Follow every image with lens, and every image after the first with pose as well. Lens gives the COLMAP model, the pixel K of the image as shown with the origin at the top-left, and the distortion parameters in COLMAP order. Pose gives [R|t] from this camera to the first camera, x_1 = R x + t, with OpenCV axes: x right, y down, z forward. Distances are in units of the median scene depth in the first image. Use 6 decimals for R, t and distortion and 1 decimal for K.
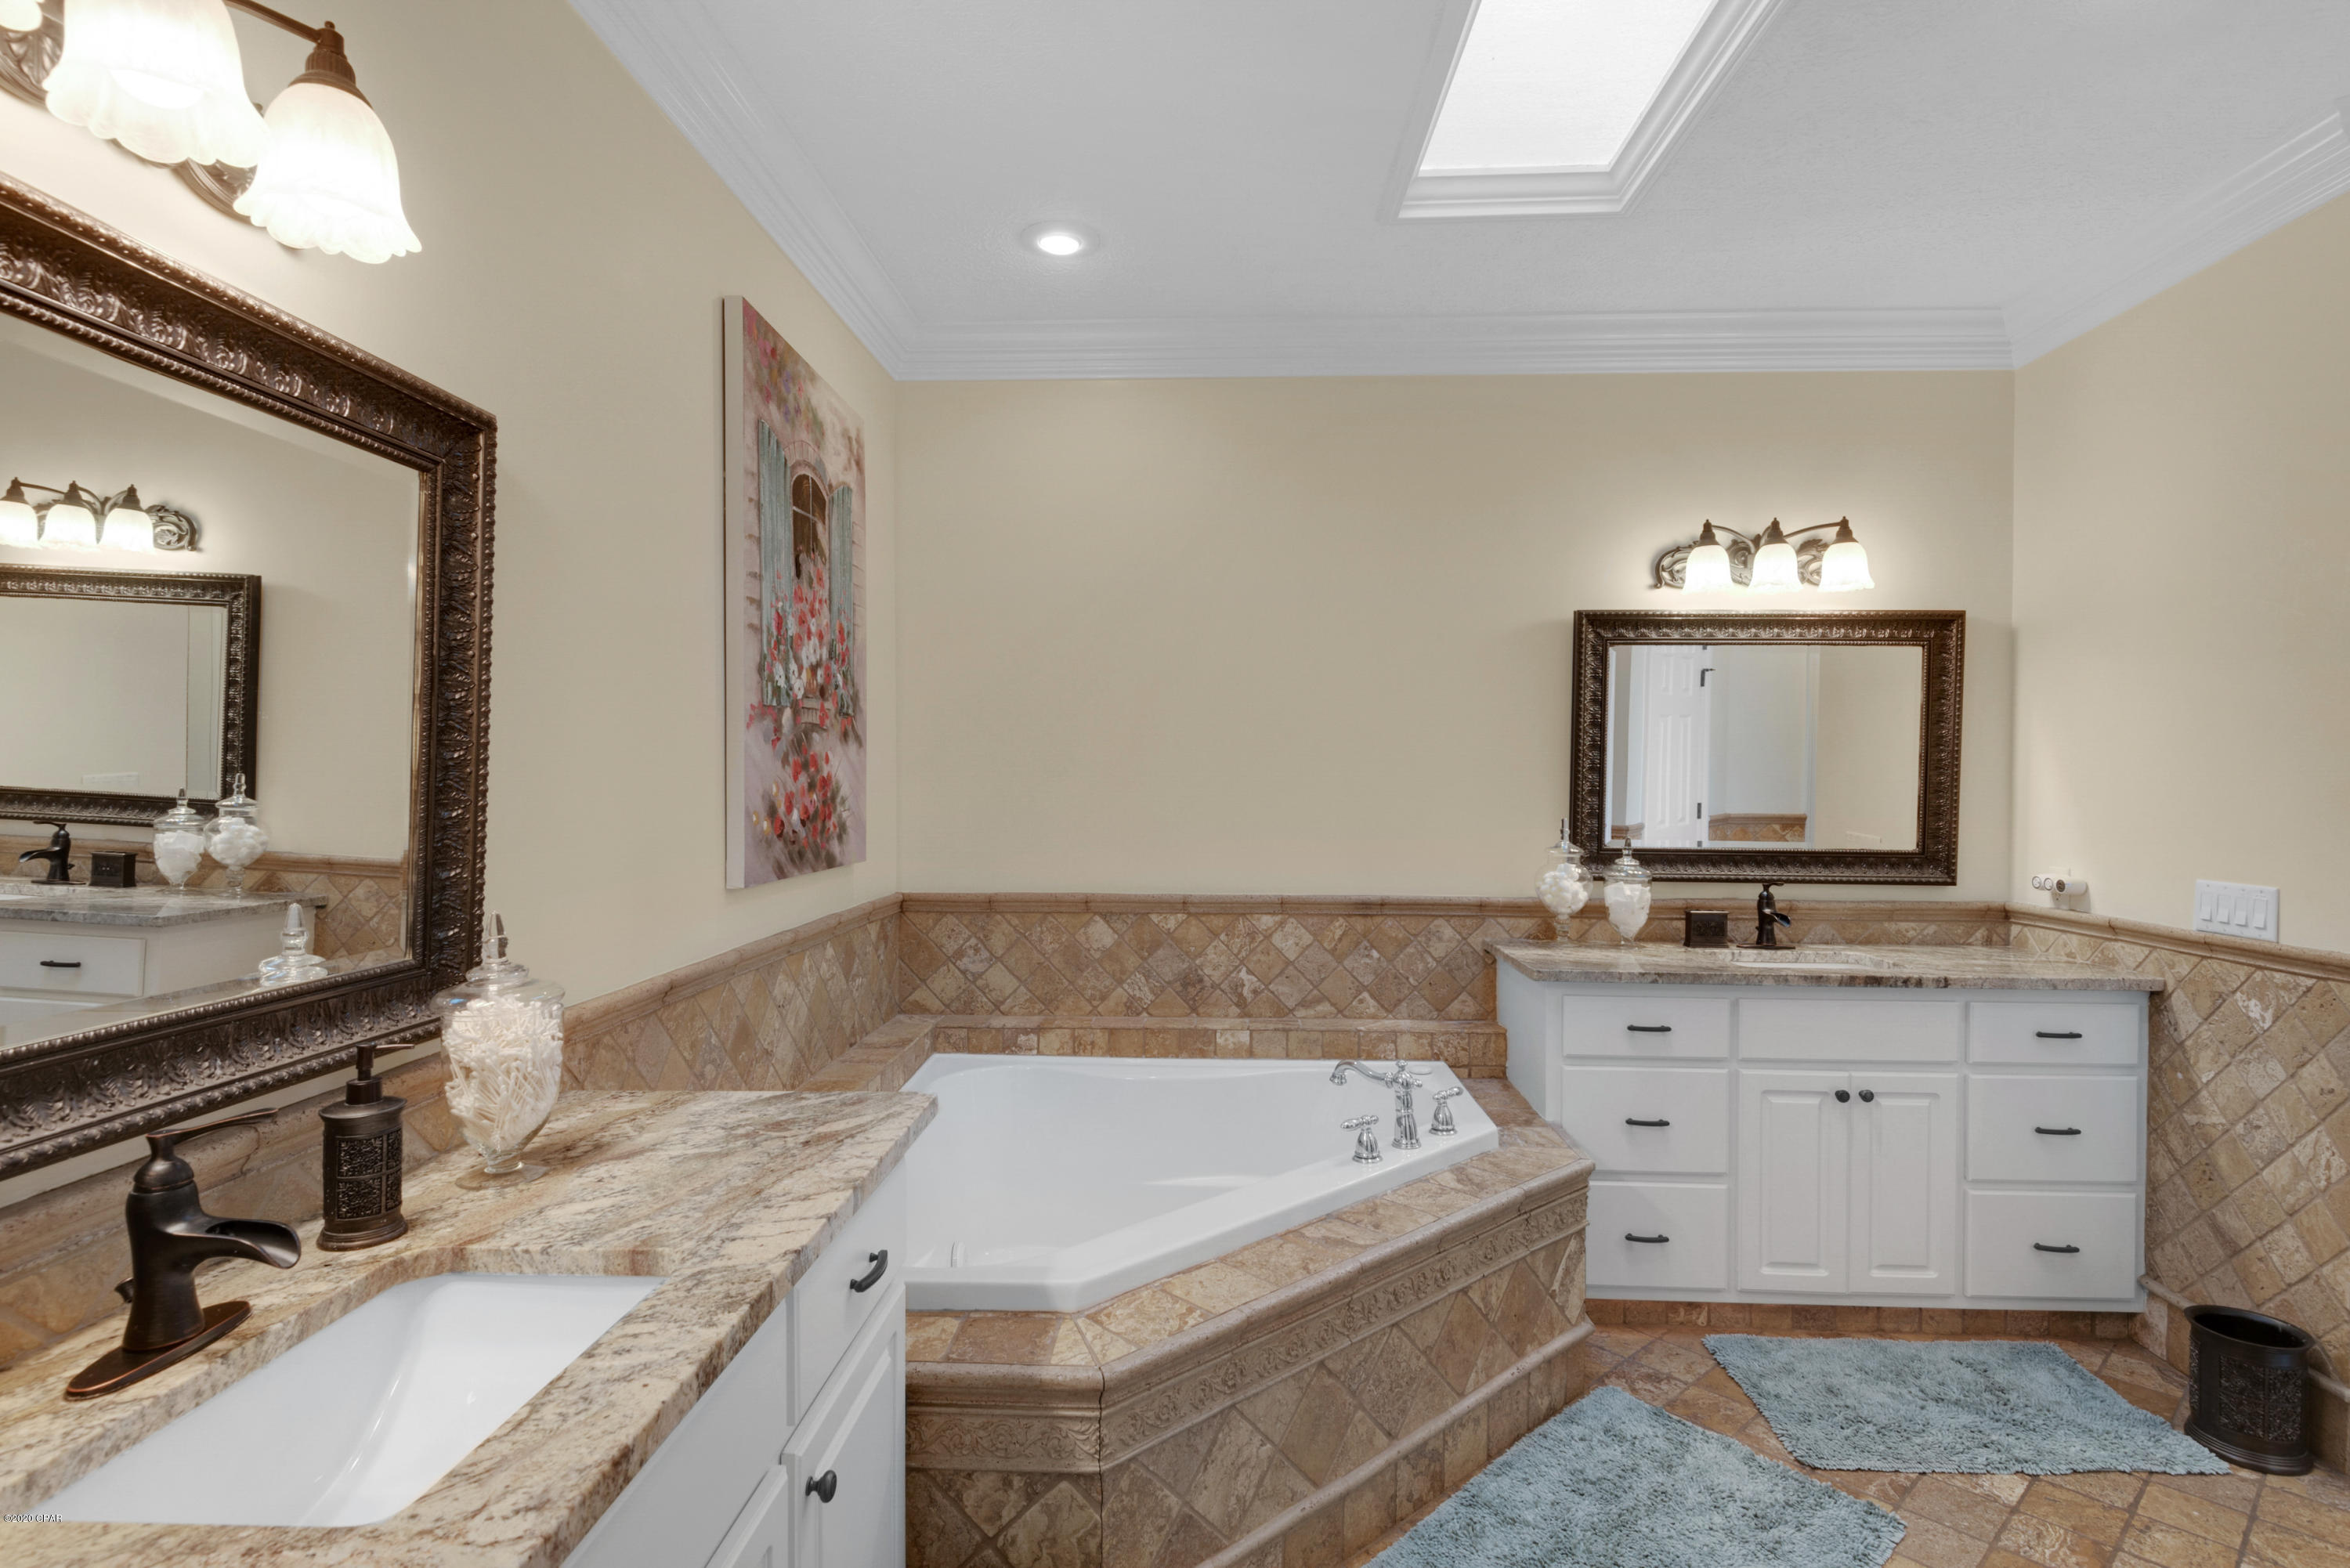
lens RADIAL K [[1182.9, 0, 1175.0], [0, 1182.9, 784.0], [0, 0, 1]] dist [0.028674, -0.021385]
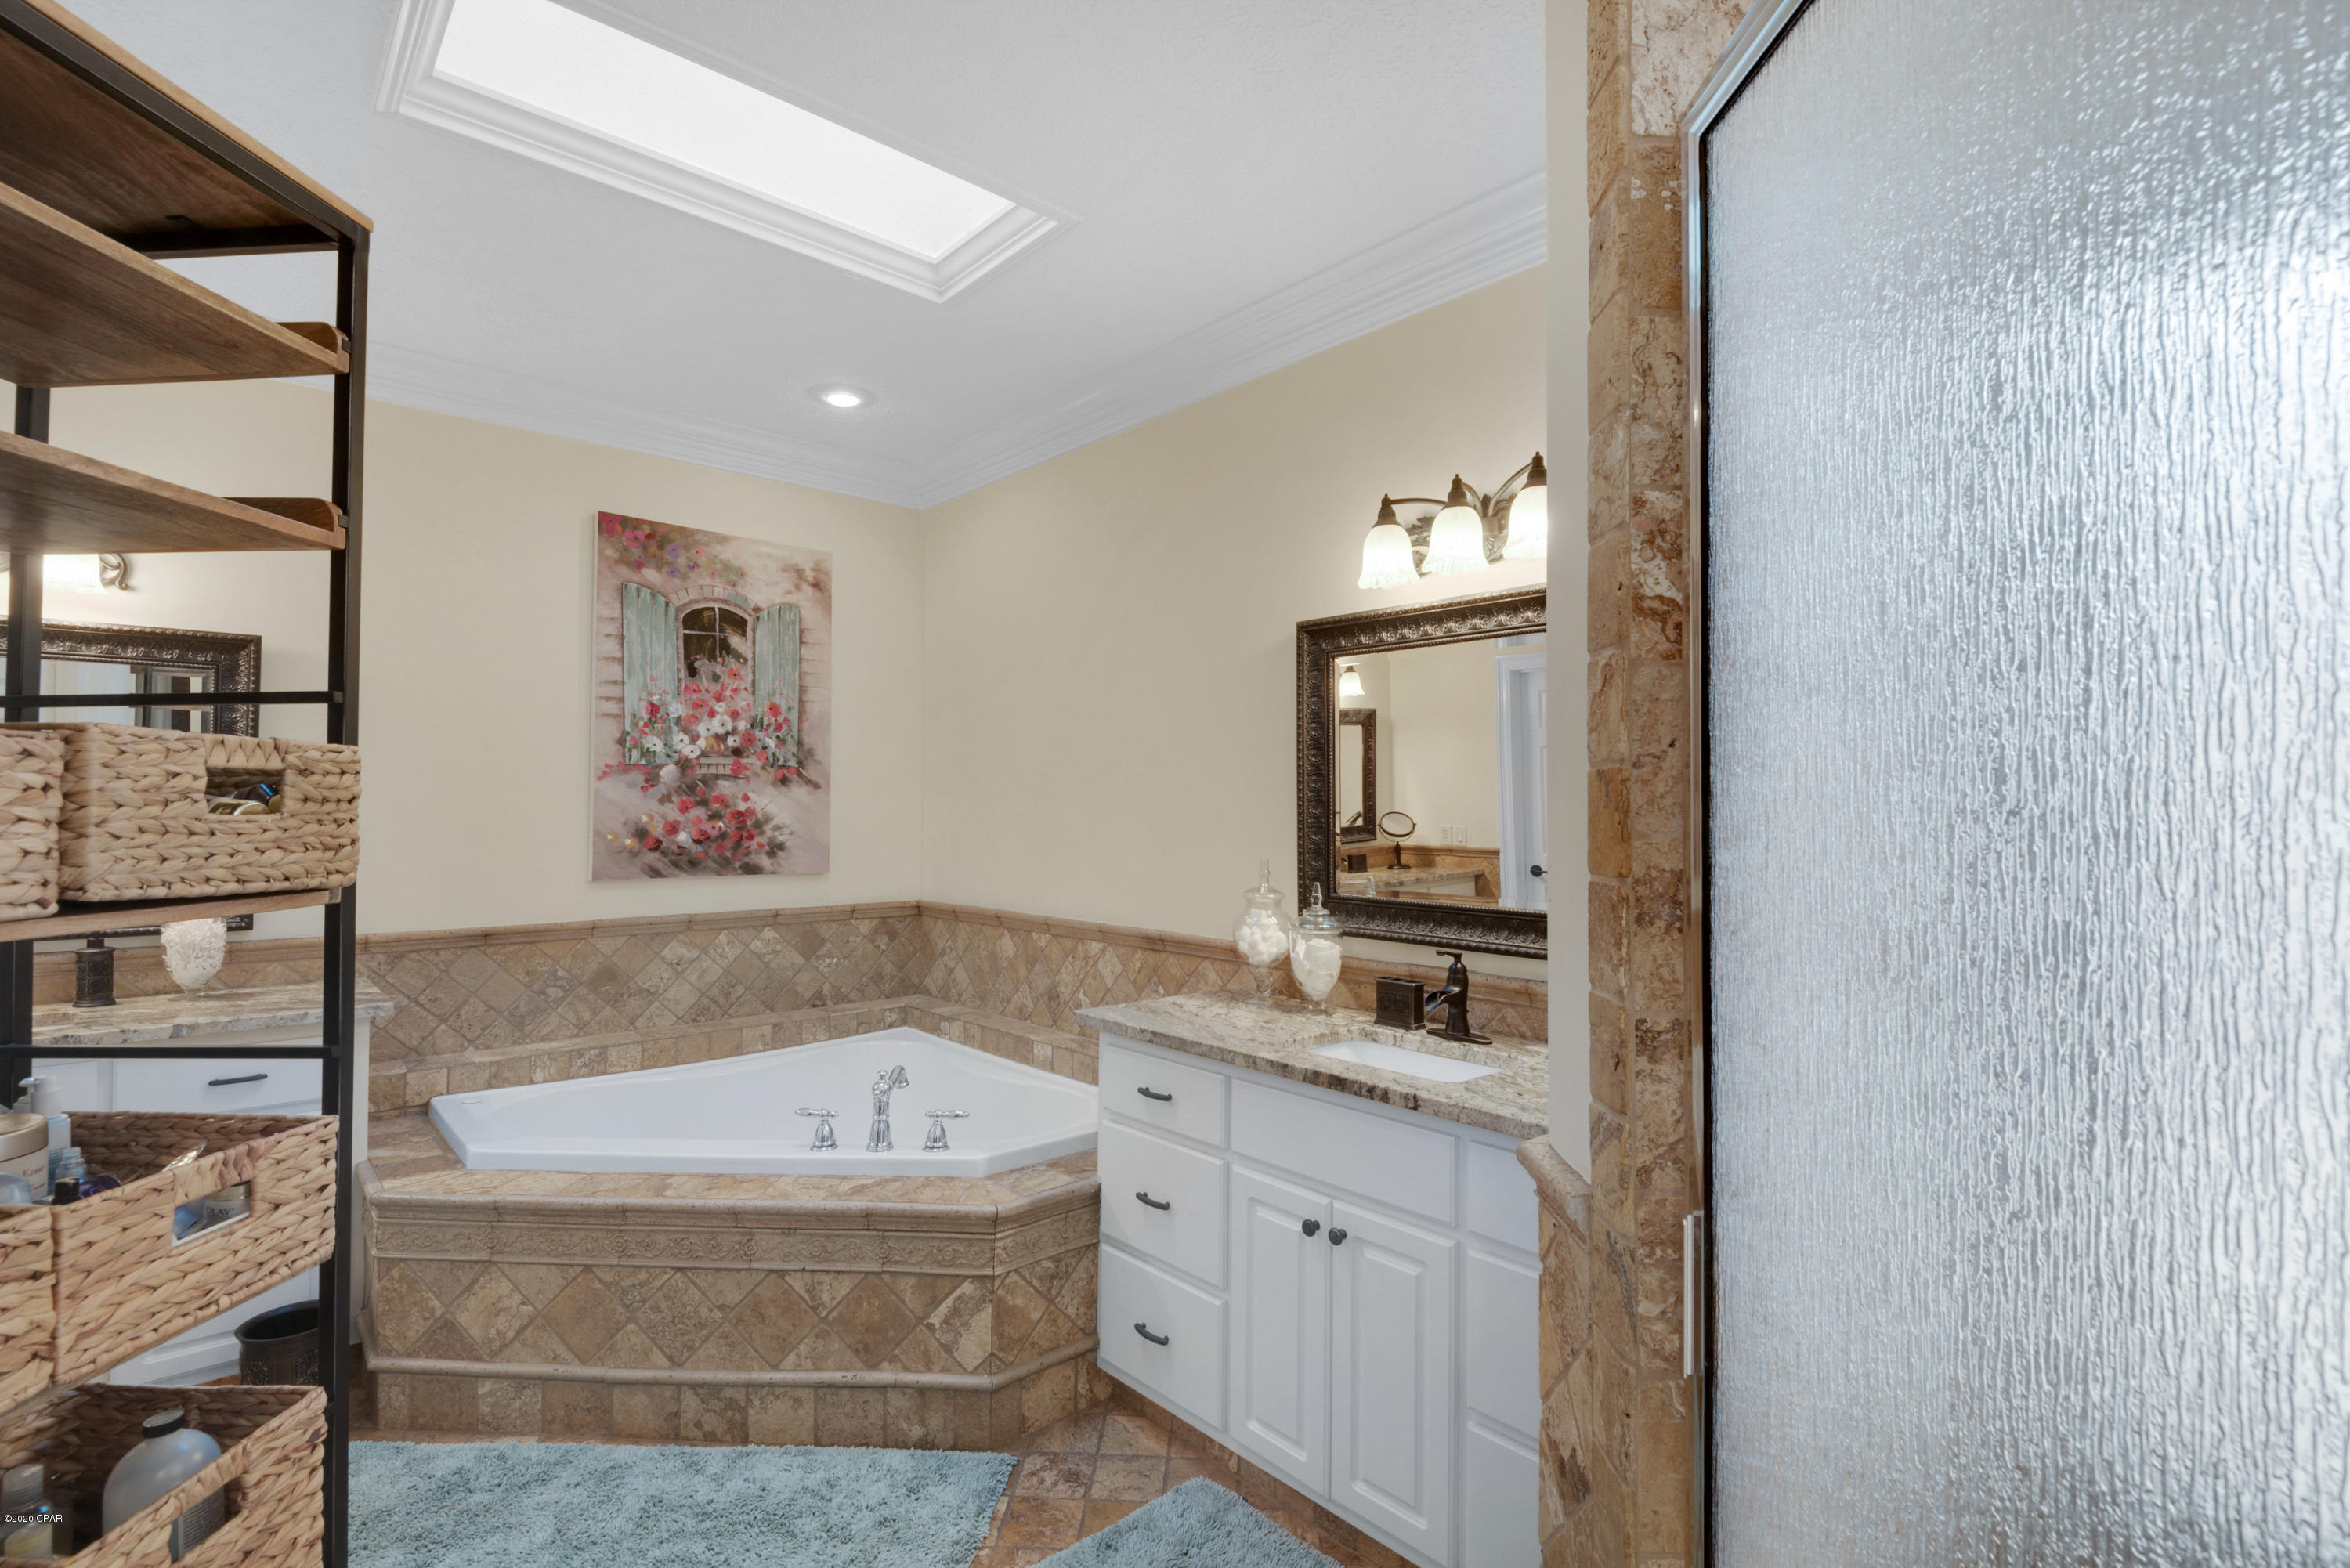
lens RADIAL K [[1117.0, 0, 1176.0], [0, 1117.0, 775.8], [0, 0, 1]] dist [0.021738, -0.015057]
pose [[0.690622, -0.021445, -0.722898, 1.024545], [-0.005981, 0.999357, -0.035360, -0.003205], [0.723192, 0.028744, 0.690049, 0.428712]]
